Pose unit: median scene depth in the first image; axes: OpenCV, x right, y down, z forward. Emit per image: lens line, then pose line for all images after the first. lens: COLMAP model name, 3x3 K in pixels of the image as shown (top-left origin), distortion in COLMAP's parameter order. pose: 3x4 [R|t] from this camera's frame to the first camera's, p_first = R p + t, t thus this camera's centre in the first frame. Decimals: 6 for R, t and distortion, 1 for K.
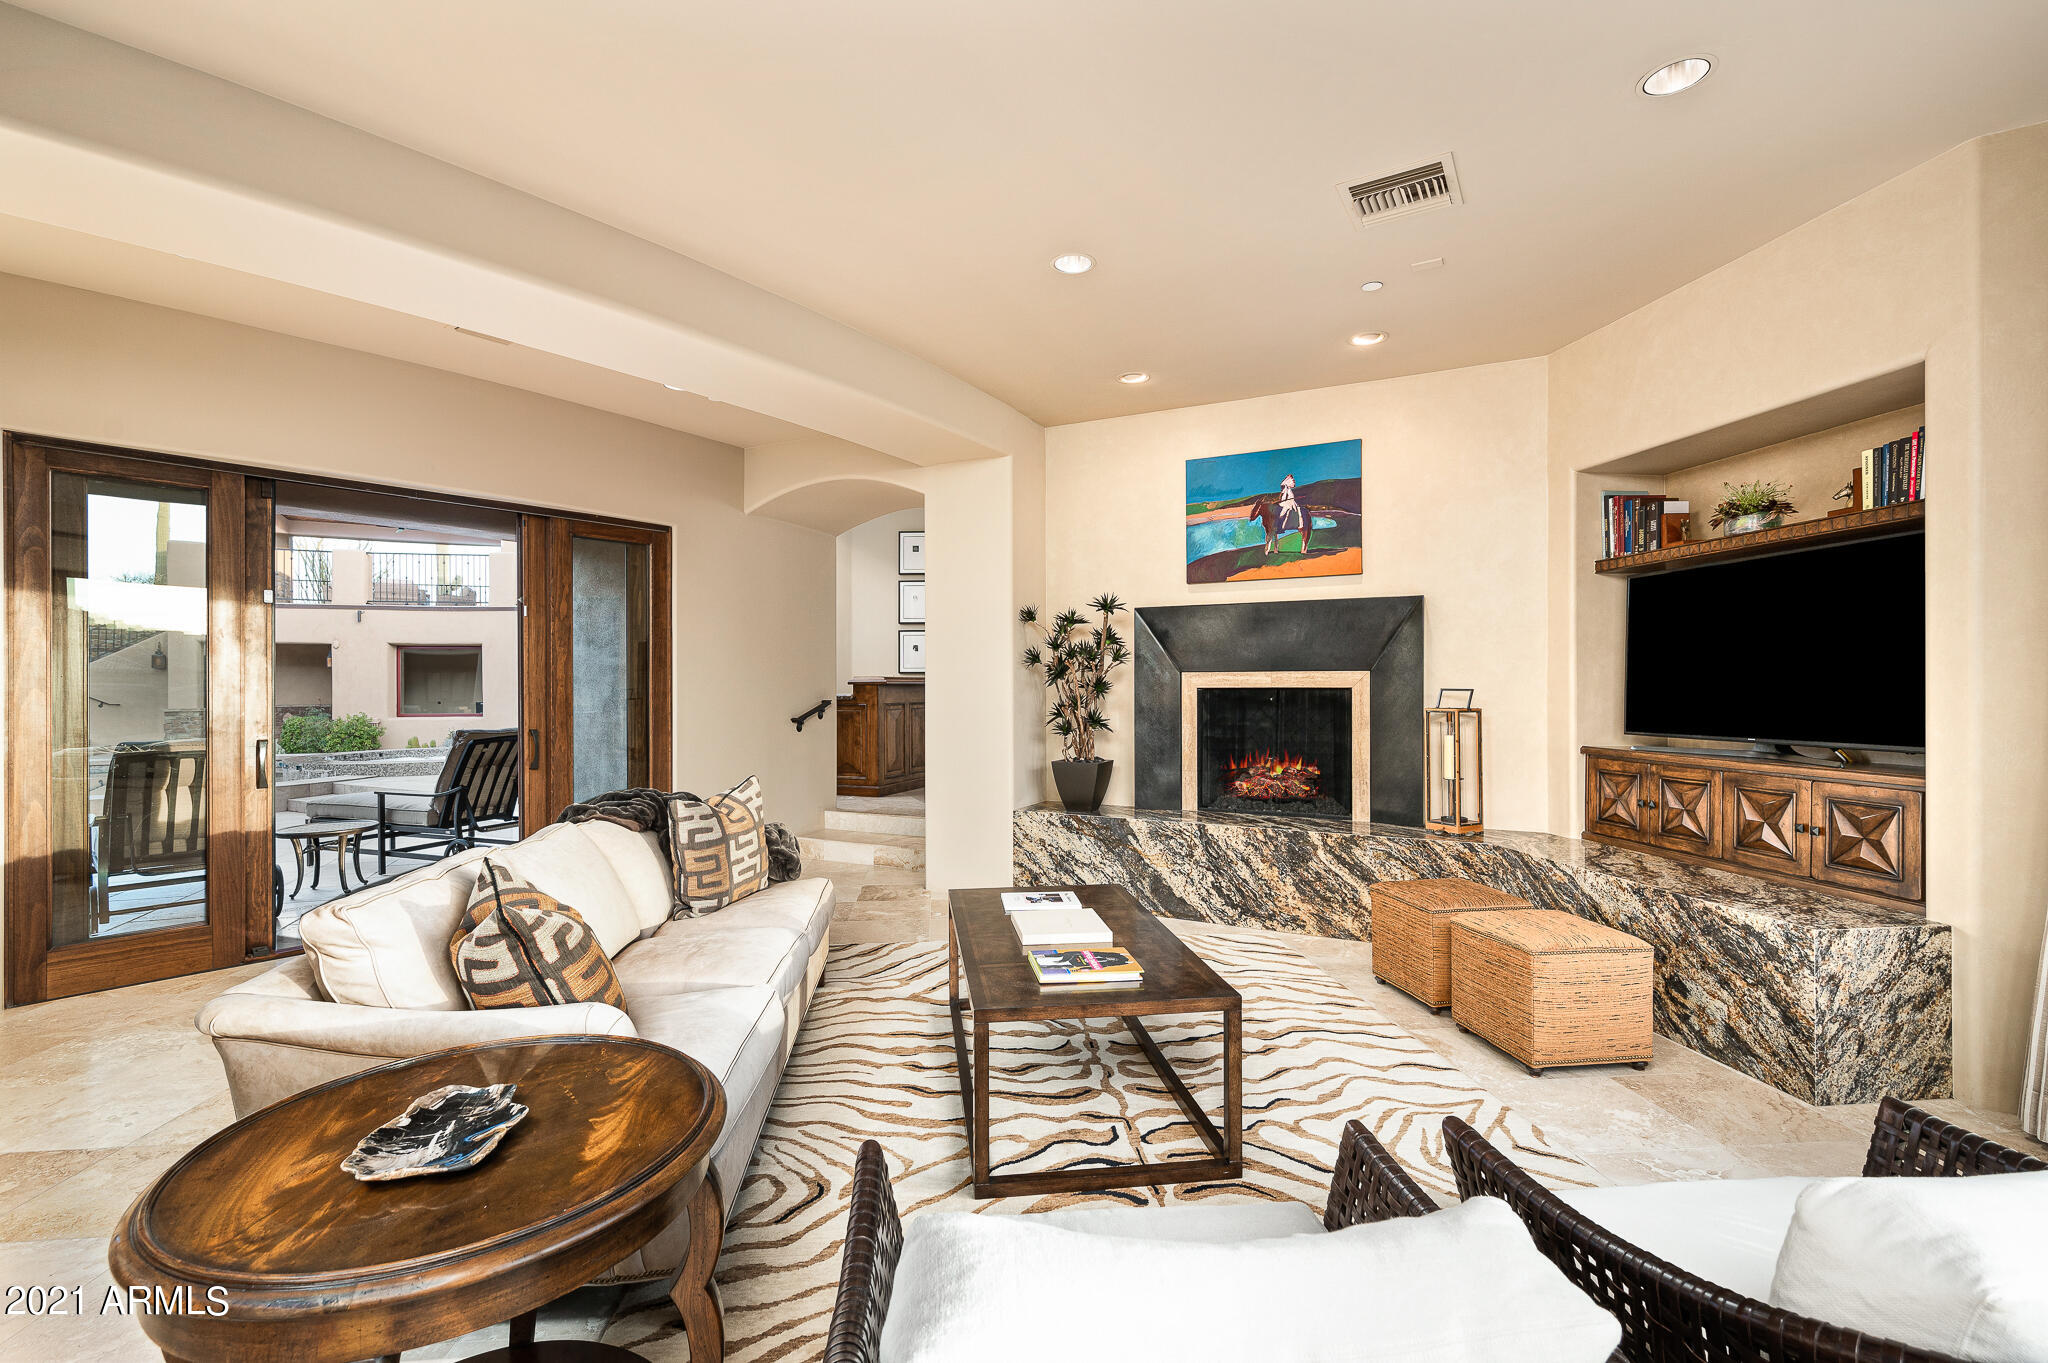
lens RADIAL K [[897.9, 0, 1027.6], [0, 897.9, 692.5], [0, 0, 1]] dist [-0.000752, 0.000264]
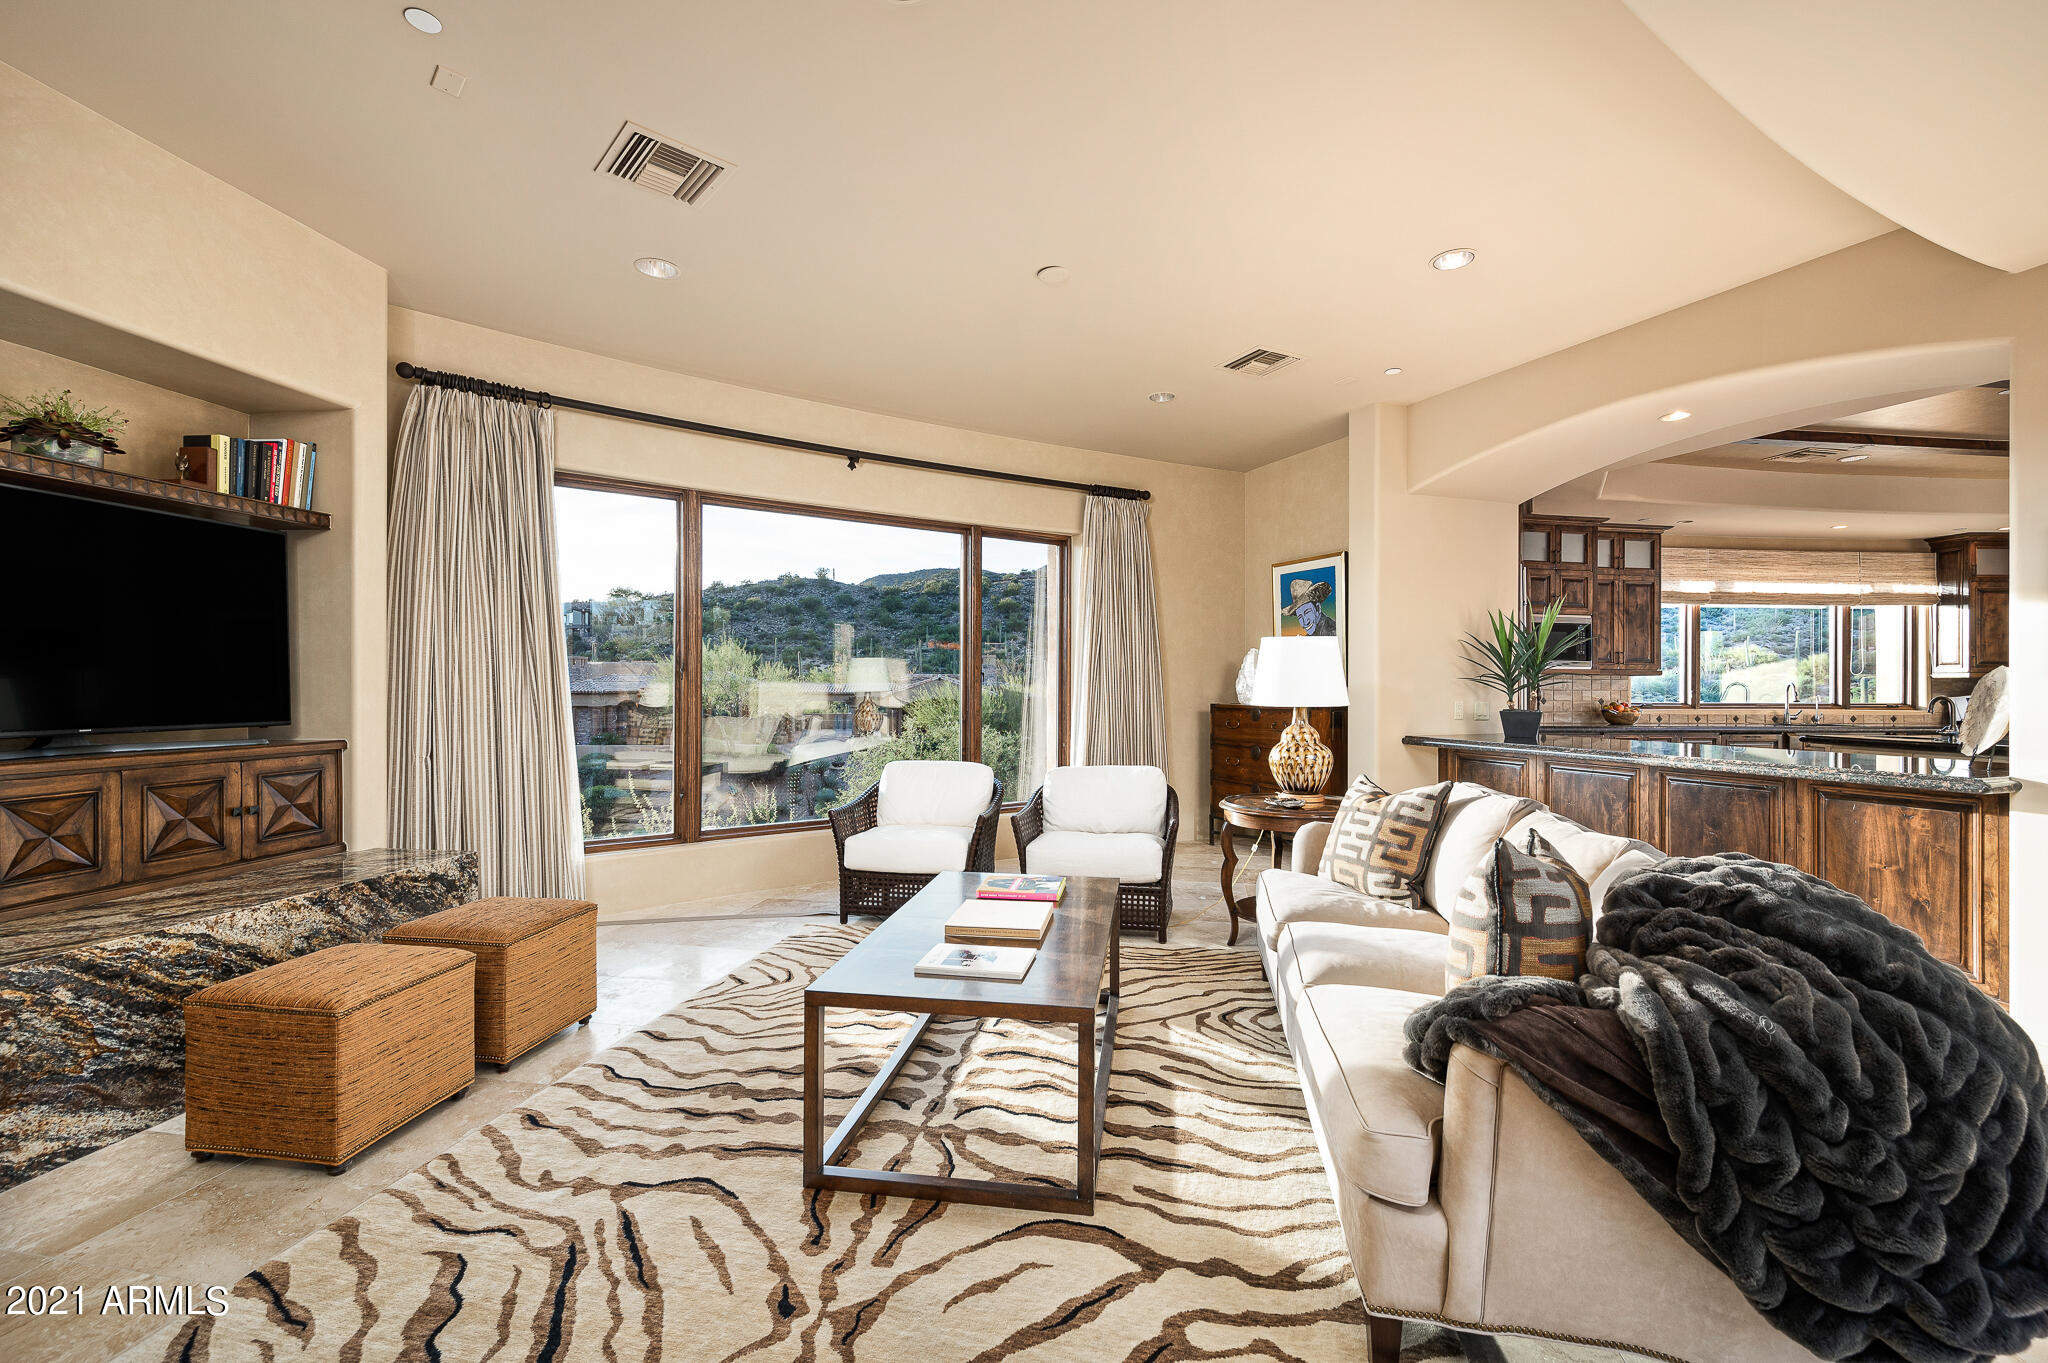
lens RADIAL K [[897.9, 0, 1013.8], [0, 897.9, 682.2], [0, 0, 1]] dist [-0.000752, 0.000264]
pose [[-0.956569, -0.000238, 0.291505, -0.224225], [0.000474, 0.999997, 0.002371, 0.009648], [-0.291505, 0.002406, -0.956566, 1.698876]]
